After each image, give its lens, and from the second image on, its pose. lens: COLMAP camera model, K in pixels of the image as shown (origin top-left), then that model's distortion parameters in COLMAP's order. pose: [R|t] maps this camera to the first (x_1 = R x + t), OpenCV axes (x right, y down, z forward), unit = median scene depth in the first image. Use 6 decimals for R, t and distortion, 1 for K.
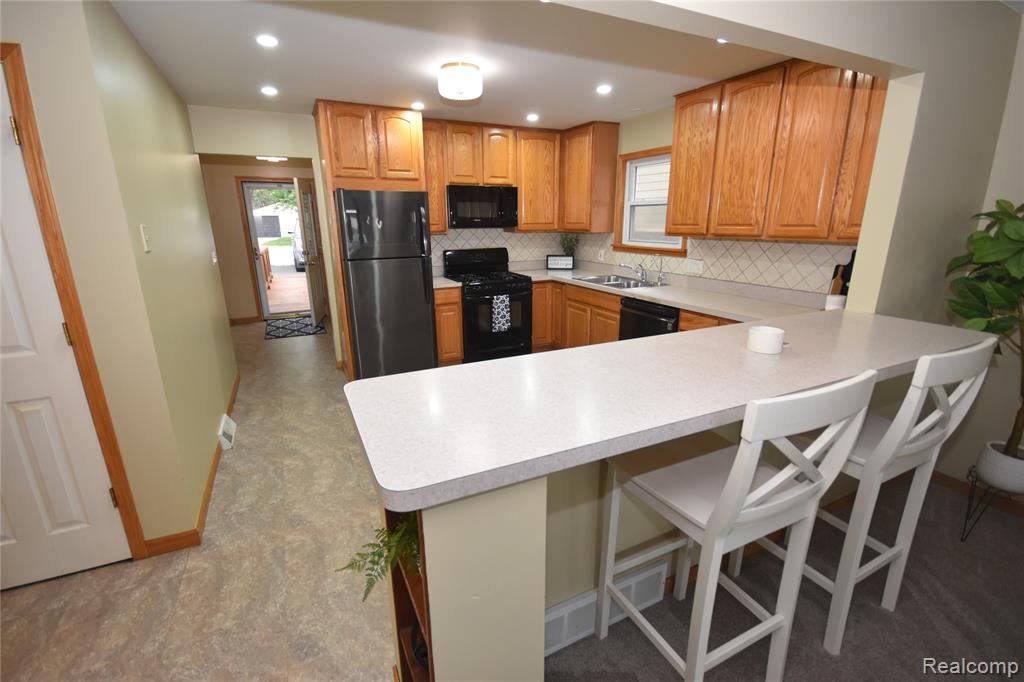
lens RADIAL K [[444.1, 0, 511.5], [0, 444.1, 340.1], [0, 0, 1]] dist [-0.001849, -0.000477]
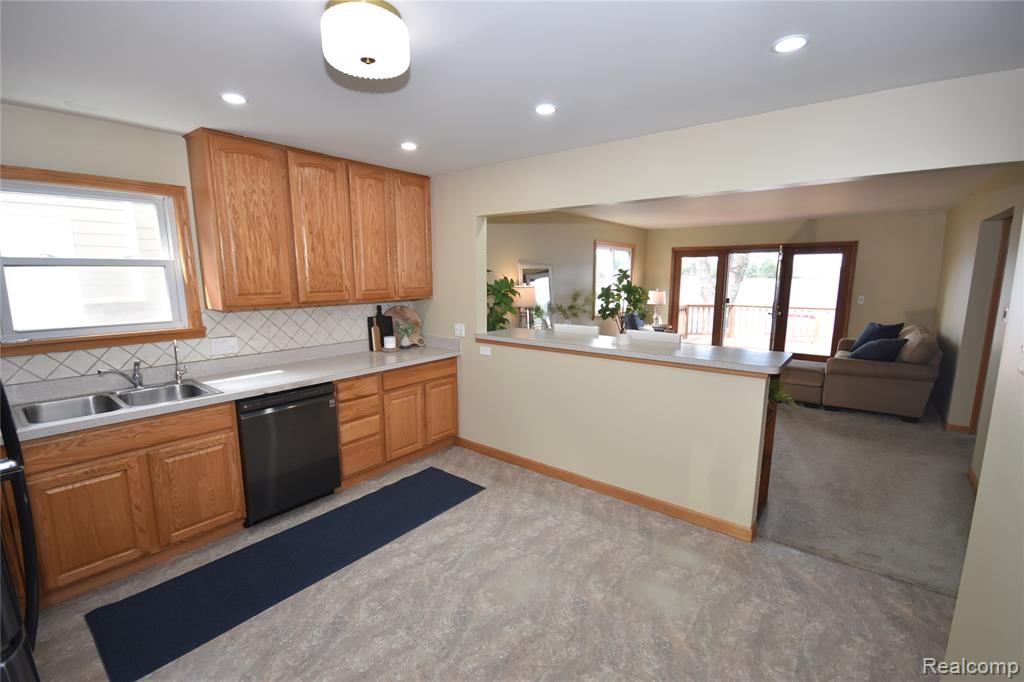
lens RADIAL K [[444.1, 0, 511.5], [0, 444.1, 340.1], [0, 0, 1]] dist [-0.001849, -0.000477]
pose [[-0.415861, -0.131372, 0.899889, -0.612438], [0.239463, 0.938774, 0.247710, -0.298552], [-0.877335, 0.318503, -0.358941, 1.001635]]
